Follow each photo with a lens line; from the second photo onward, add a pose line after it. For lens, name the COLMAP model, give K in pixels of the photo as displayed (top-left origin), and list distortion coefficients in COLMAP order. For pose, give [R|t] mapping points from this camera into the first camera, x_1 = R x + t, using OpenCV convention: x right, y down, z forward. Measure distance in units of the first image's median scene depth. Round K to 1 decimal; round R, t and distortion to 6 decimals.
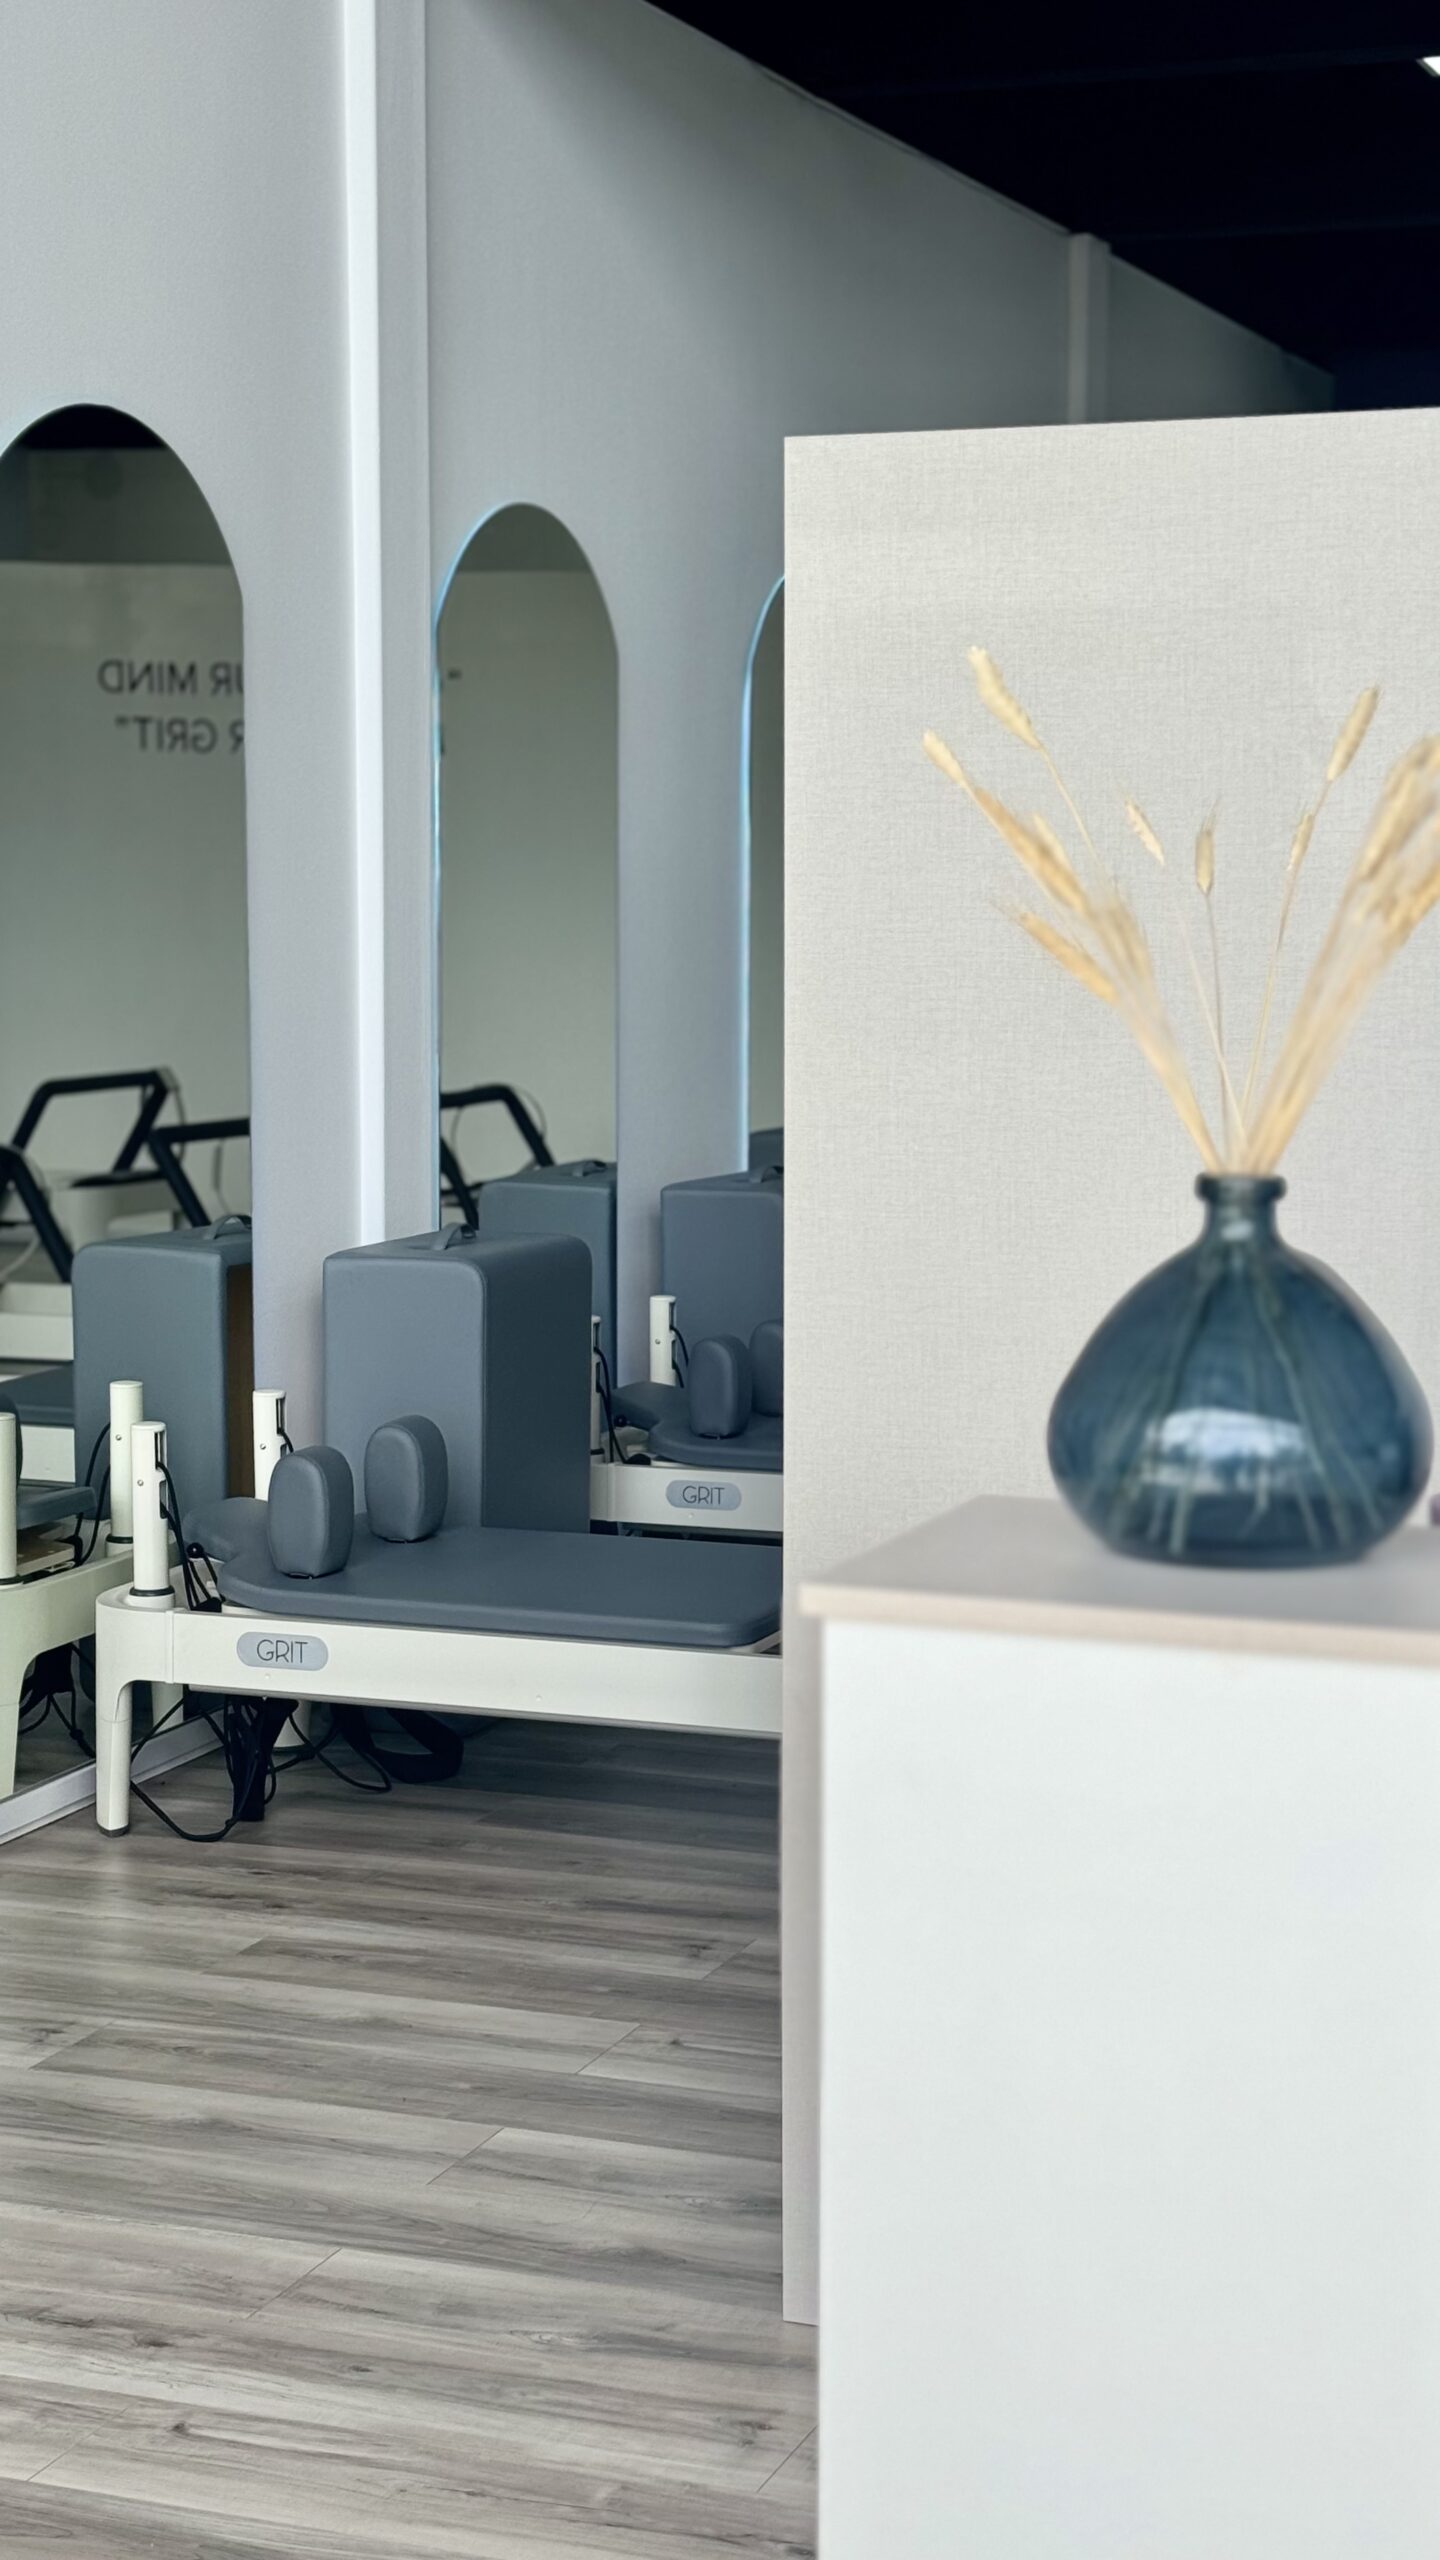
lens RADIAL K [[3697.4, 0, 726.4], [0, 3697.4, 1369.3], [0, 0, 1]] dist [0.117804, 0.000000]
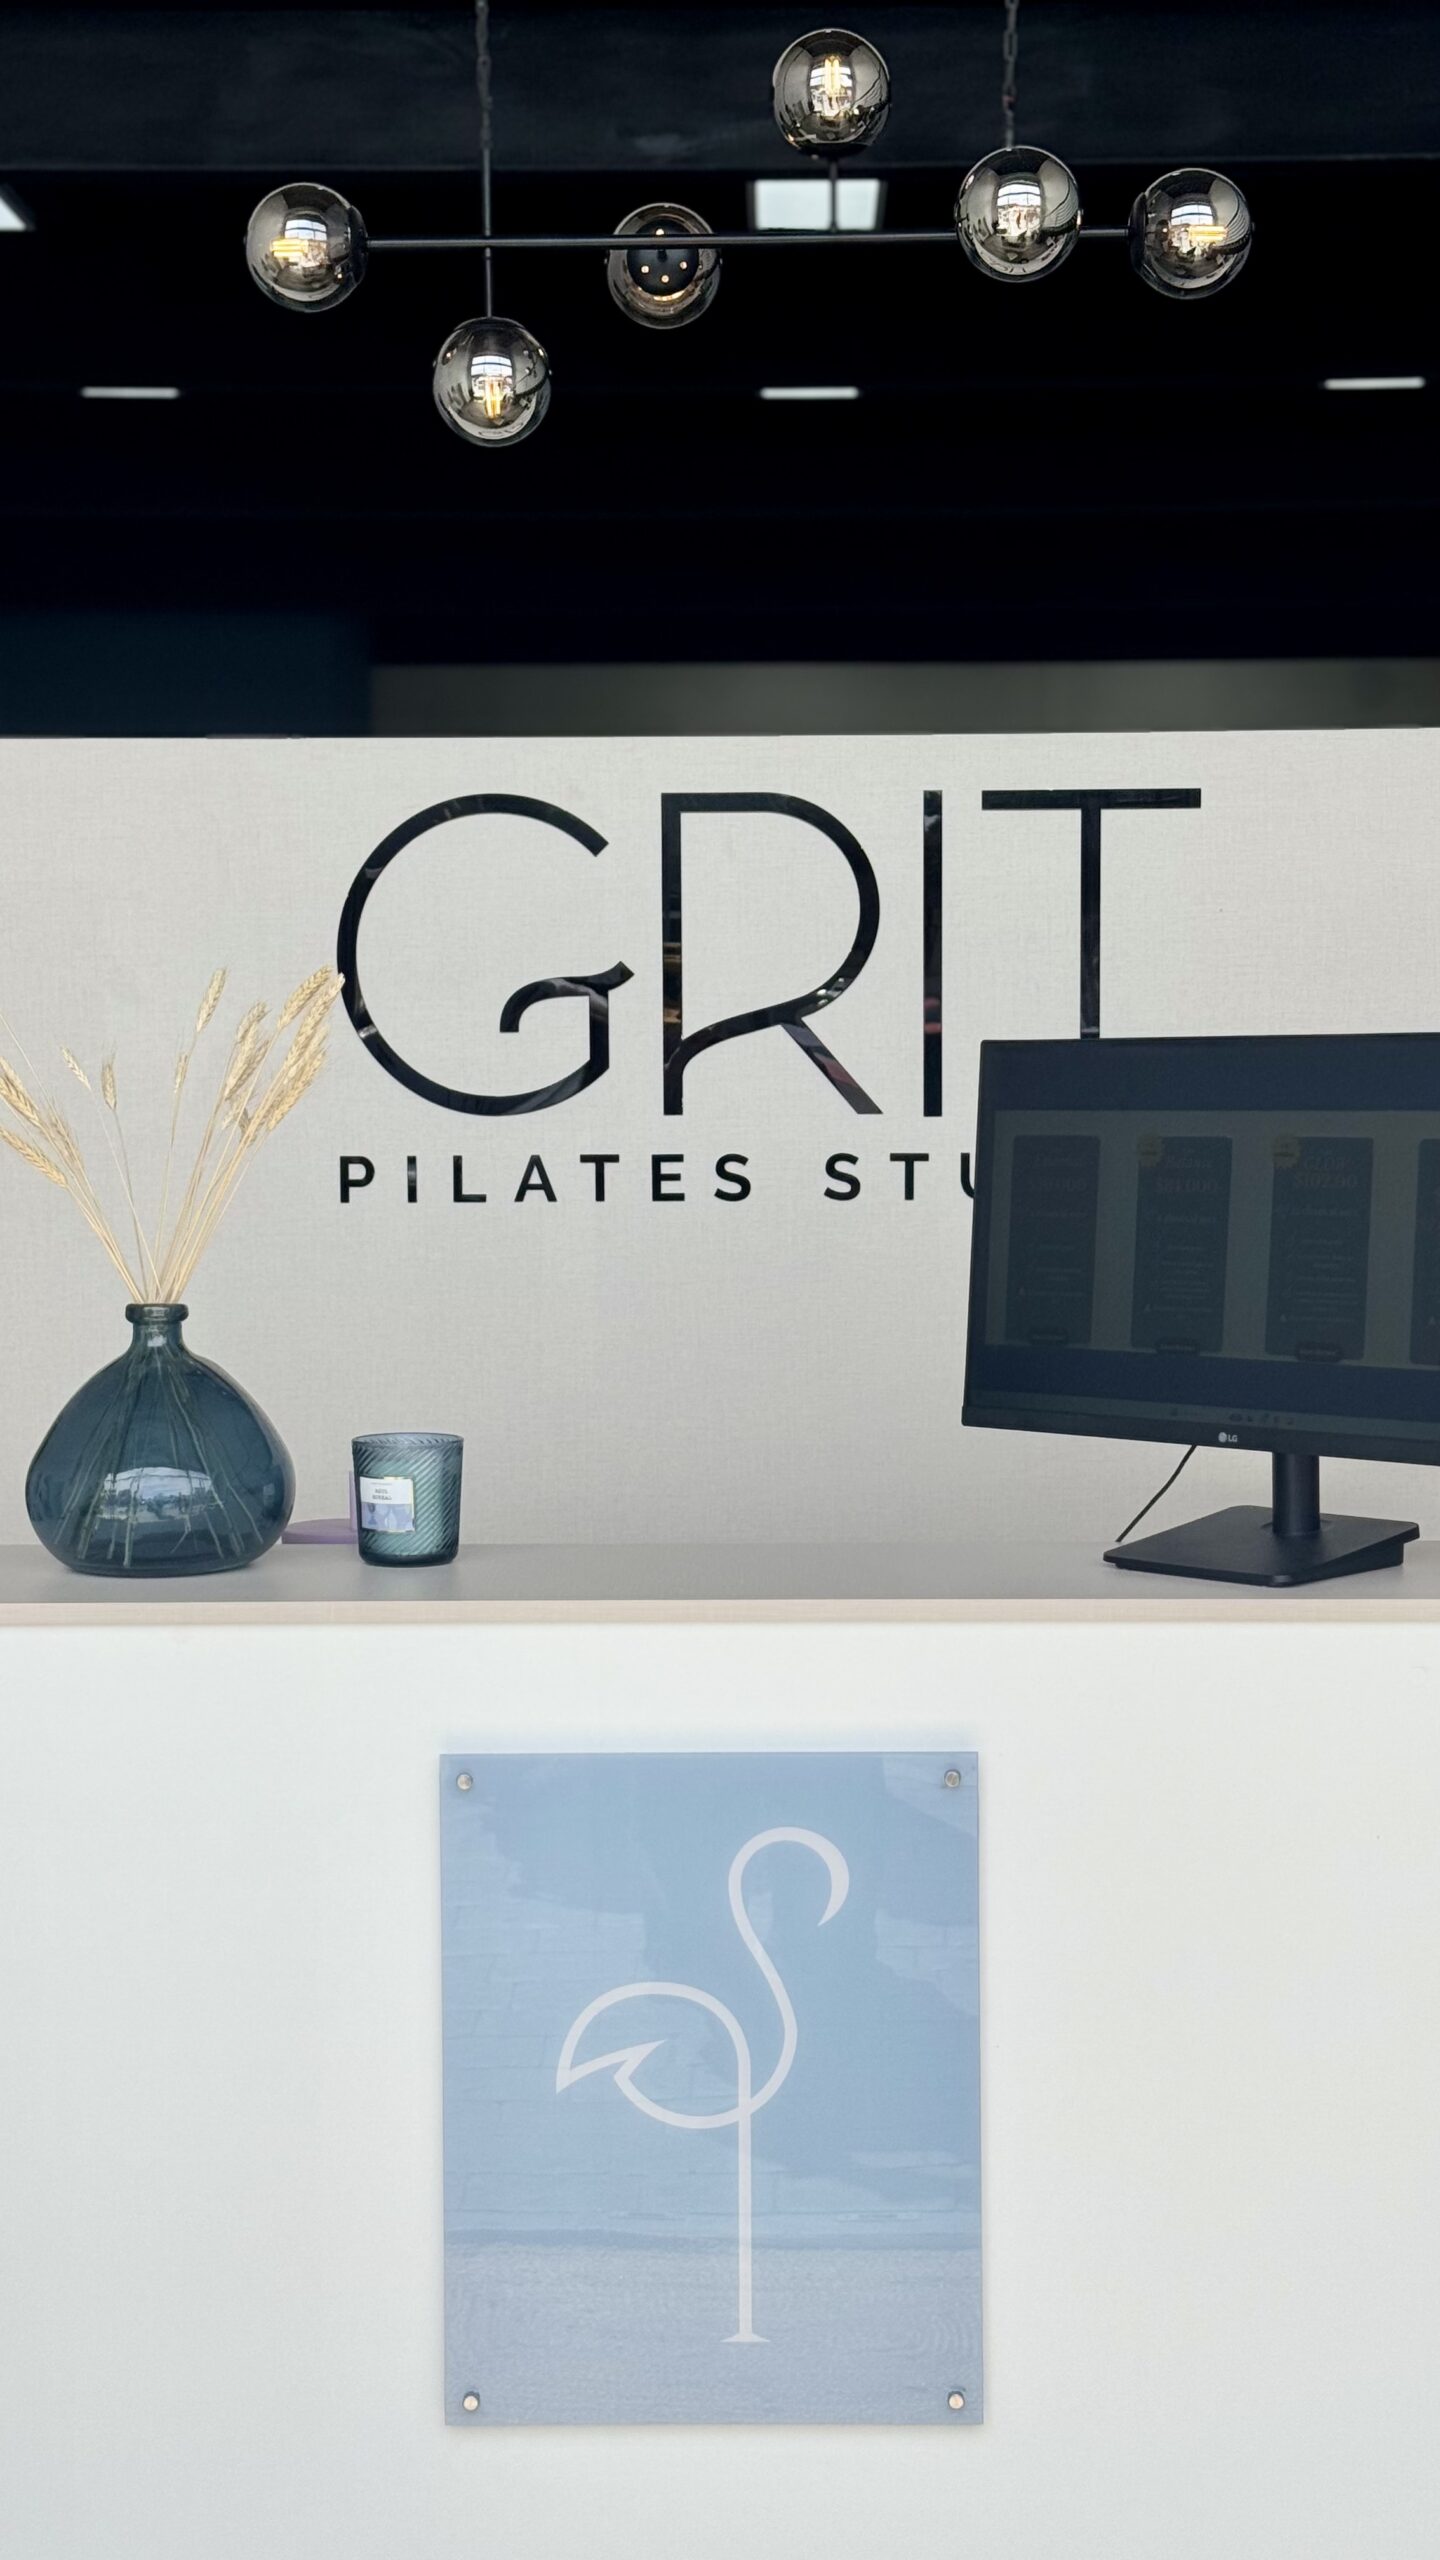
lens RADIAL K [[3697.4, 0, 720.9], [0, 3697.4, 1271.6], [0, 0, 1]] dist [0.117804, 0.000000]
pose [[0.936390, -0.031047, 0.349585, -0.159638], [0.057783, 0.996125, -0.066309, 0.043488], [-0.346171, 0.082291, 0.934555, -0.424947]]
